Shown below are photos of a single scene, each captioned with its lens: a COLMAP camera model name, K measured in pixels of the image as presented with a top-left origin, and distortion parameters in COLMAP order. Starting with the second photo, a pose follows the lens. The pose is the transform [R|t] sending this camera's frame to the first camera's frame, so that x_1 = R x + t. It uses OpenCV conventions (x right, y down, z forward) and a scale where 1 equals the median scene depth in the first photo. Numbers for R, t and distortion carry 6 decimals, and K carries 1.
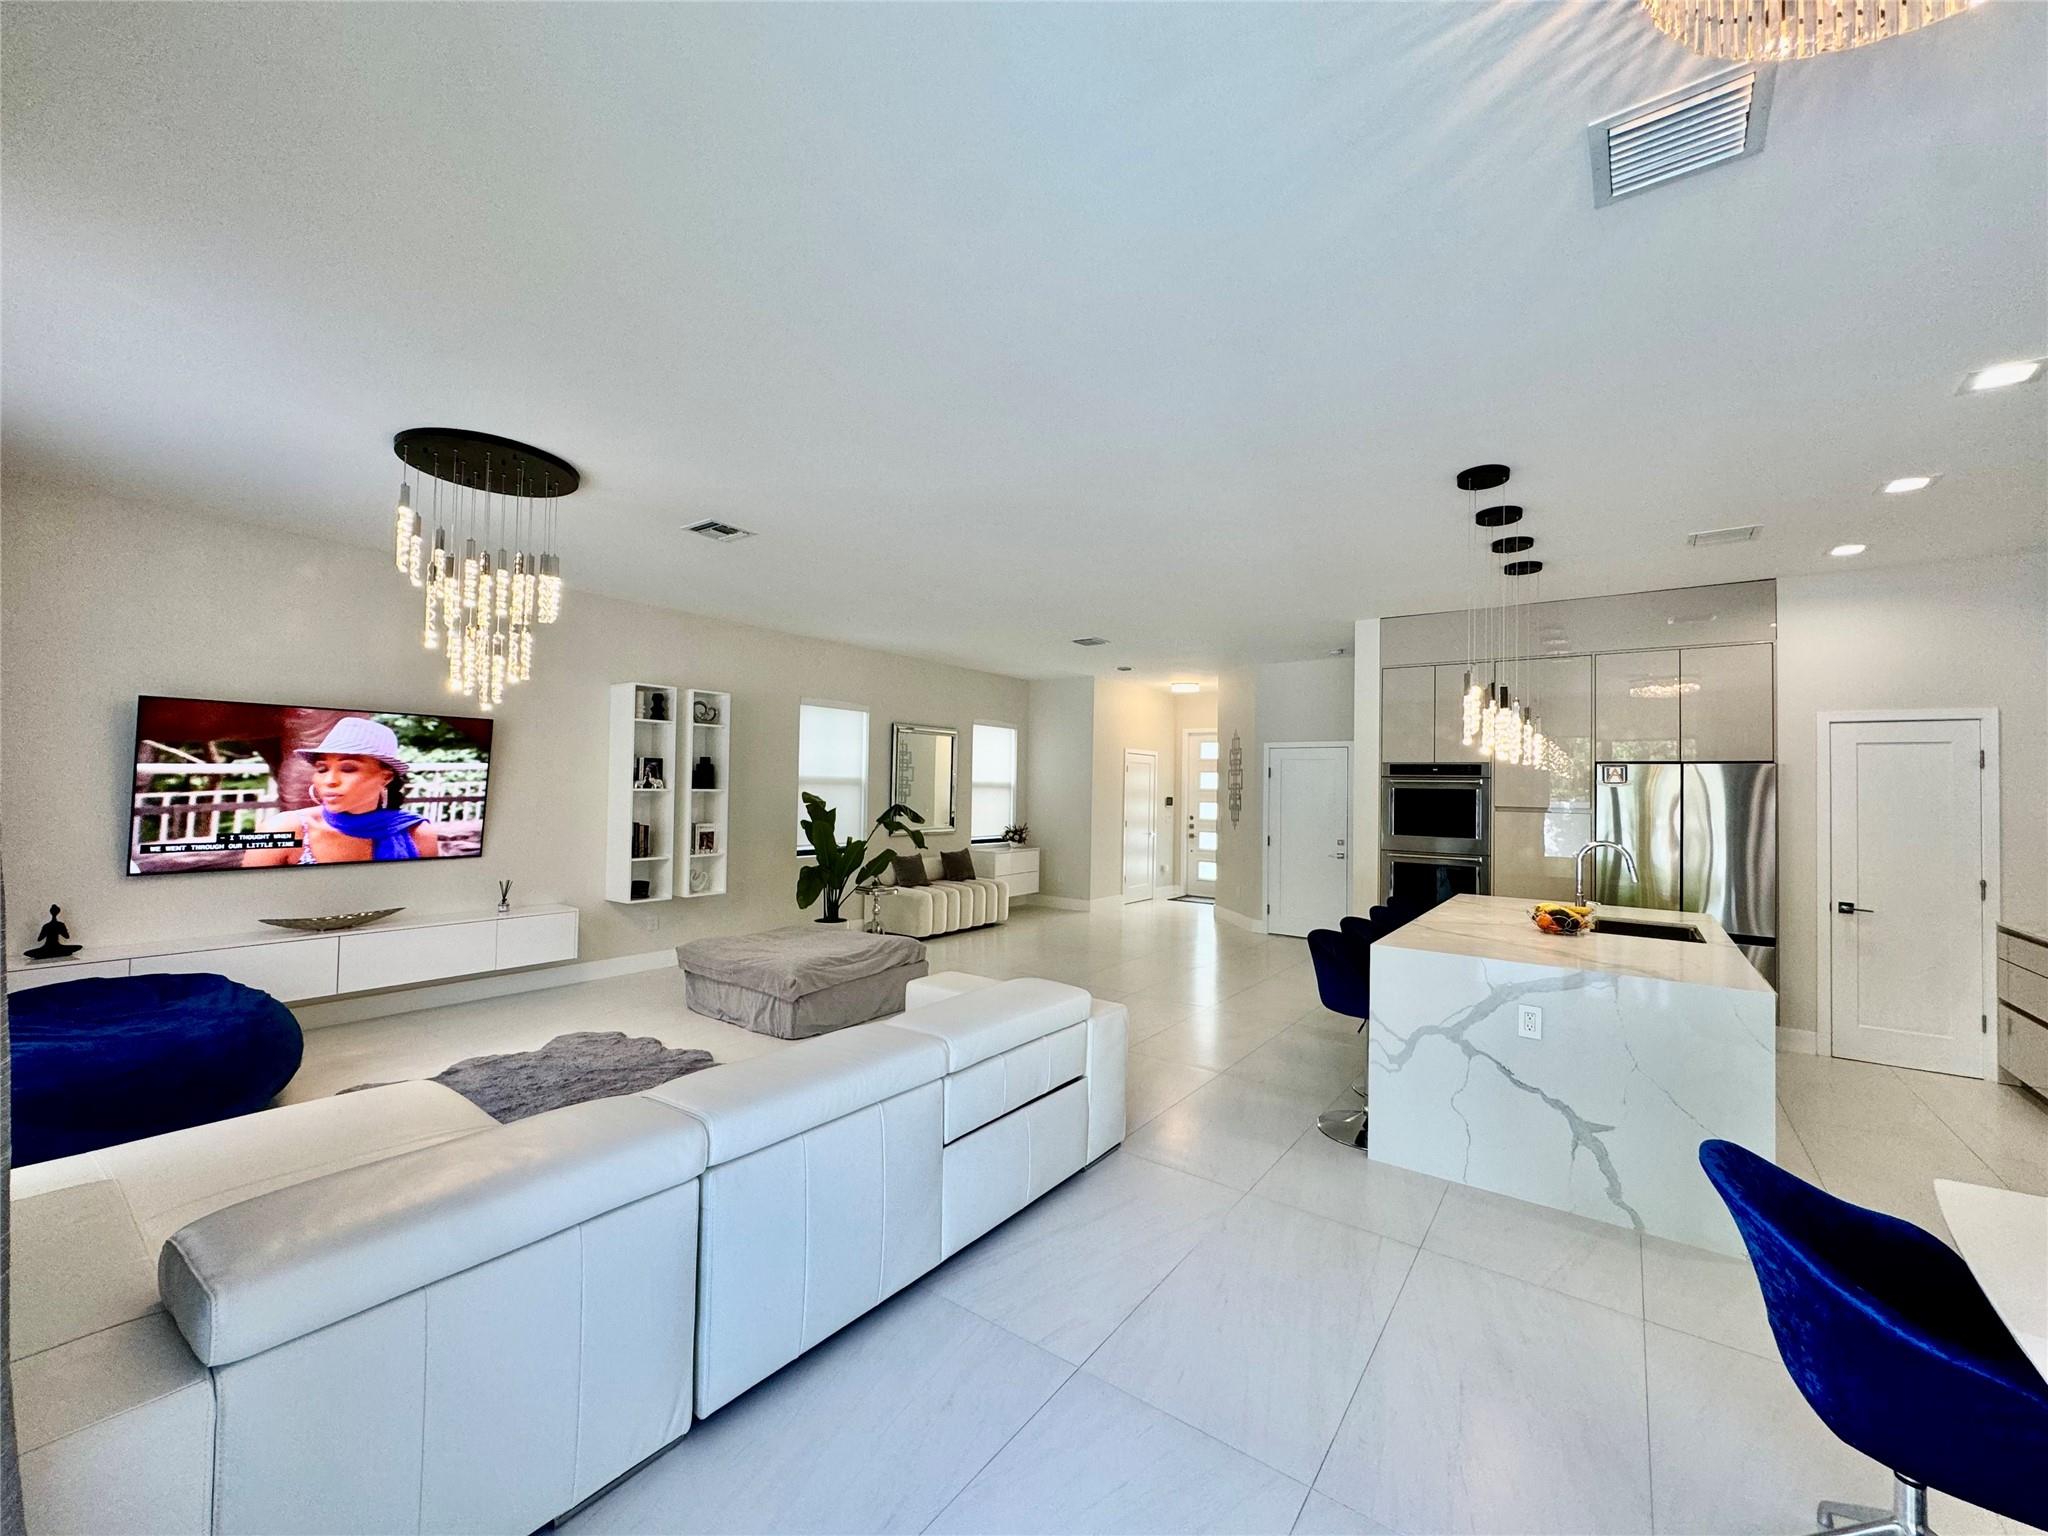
lens RADIAL K [[808.0, 0, 1031.5], [0, 808.0, 766.9], [0, 0, 1]] dist [0.001366, -0.000092]
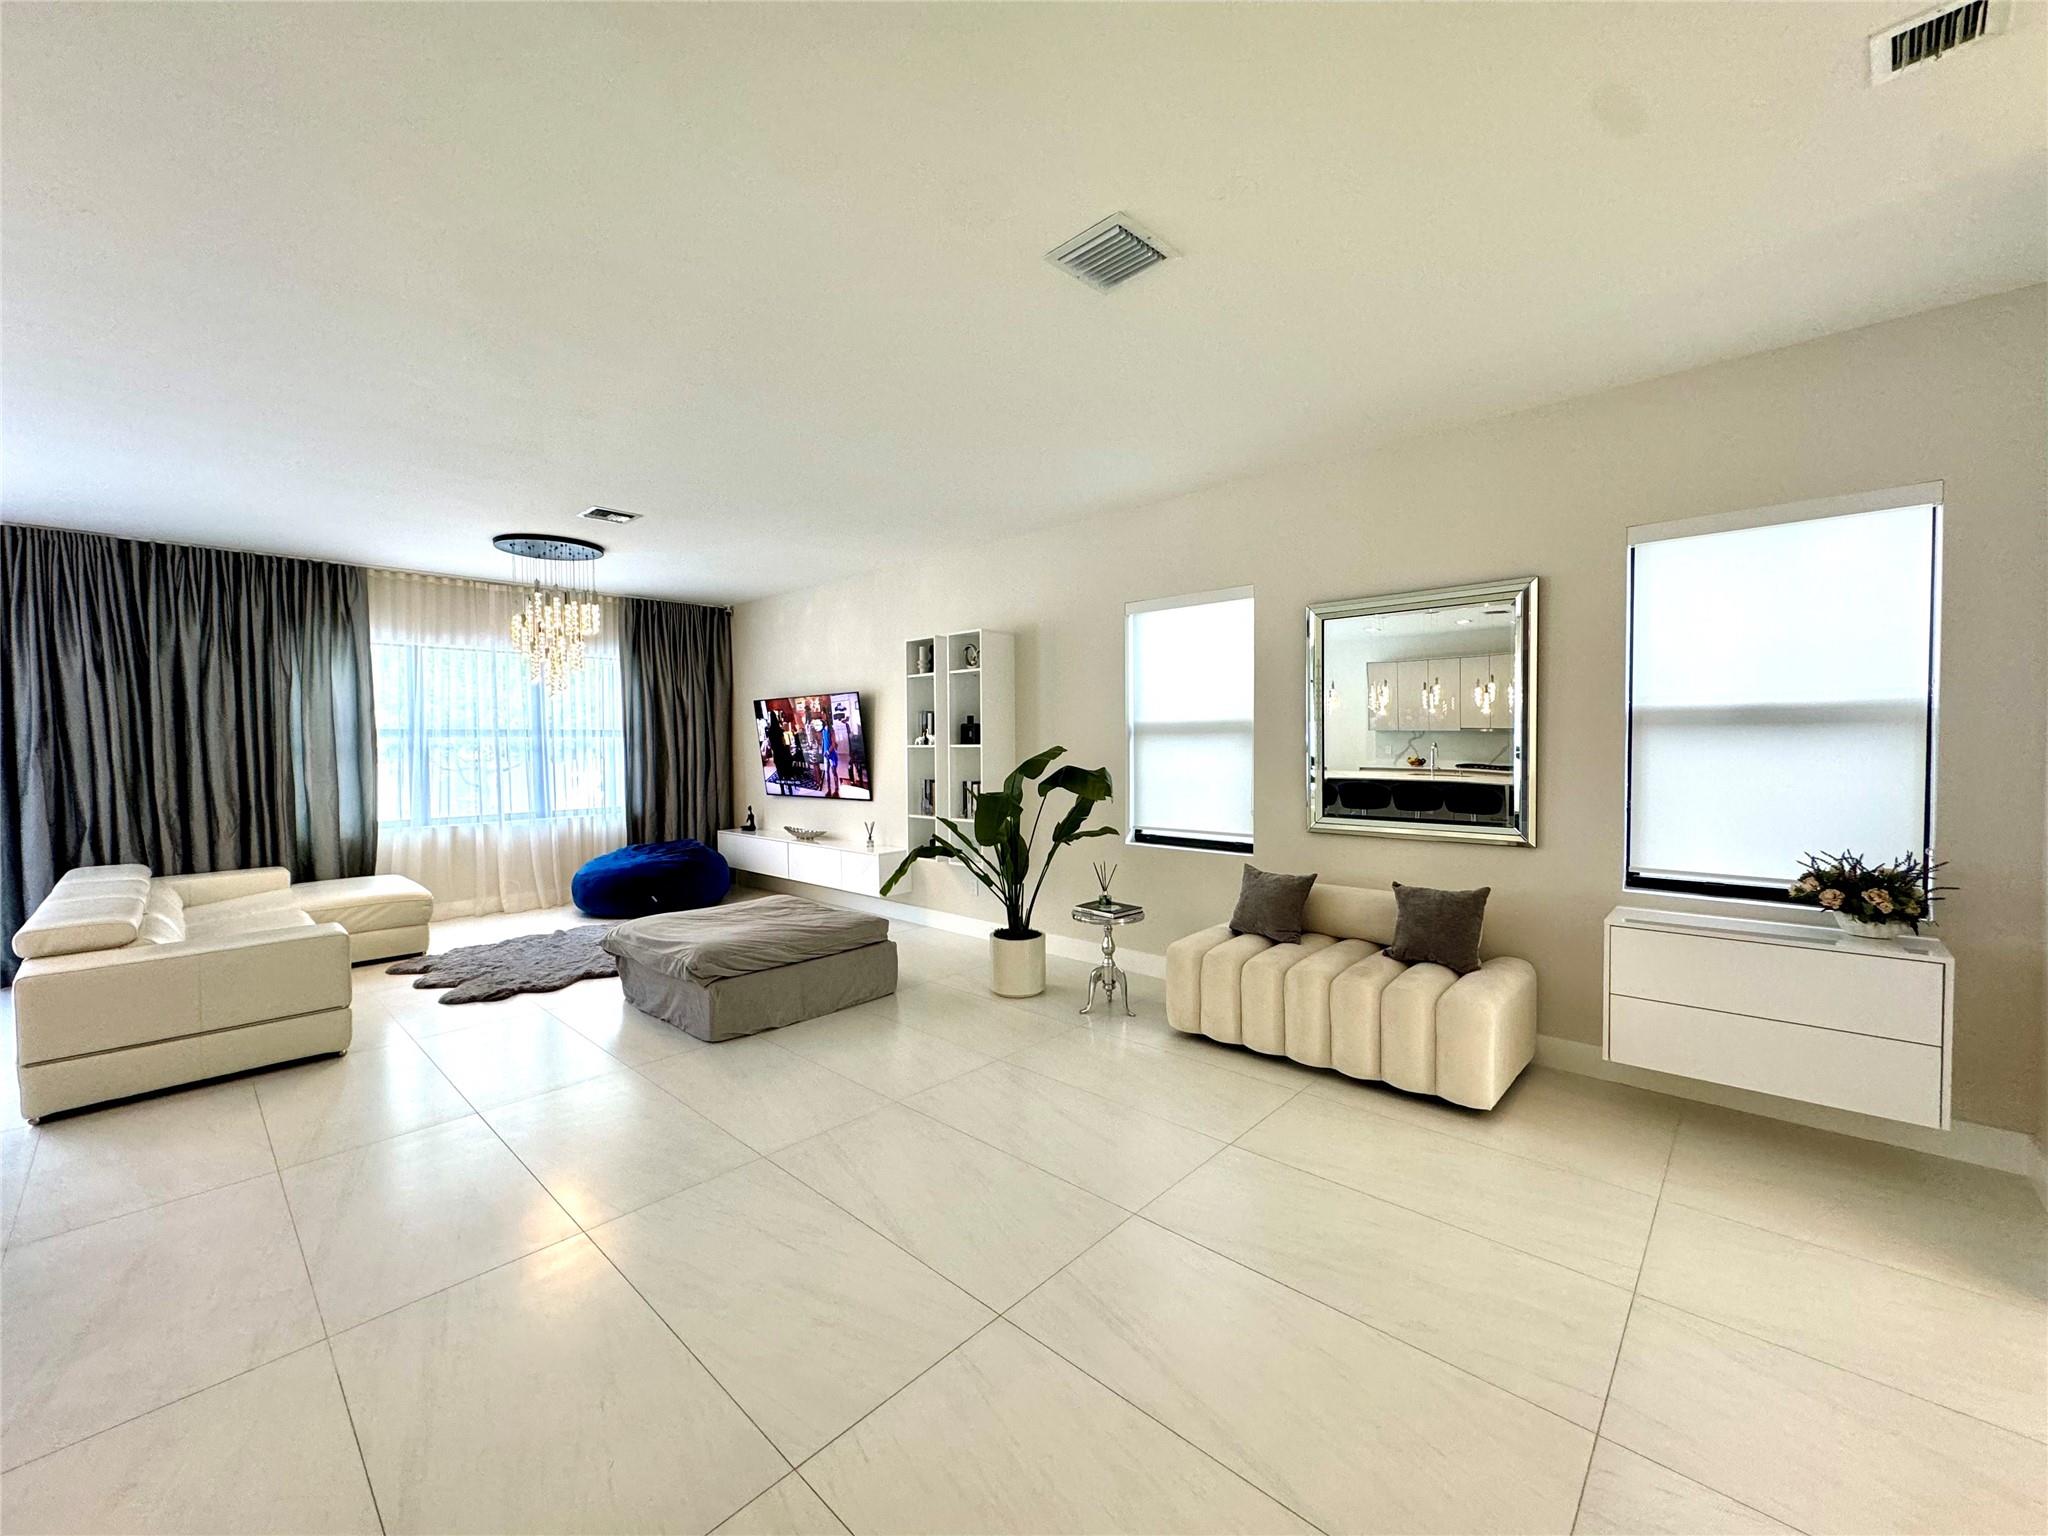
lens RADIAL K [[807.9, 0, 1025.1], [0, 807.9, 778.9], [0, 0, 1]] dist [-0.000357, -0.000223]
pose [[-0.121188, 0.028614, -0.992217, 0.545933], [0.034311, 0.999108, 0.024622, 0.054200], [0.992036, -0.031060, -0.122062, 1.412143]]
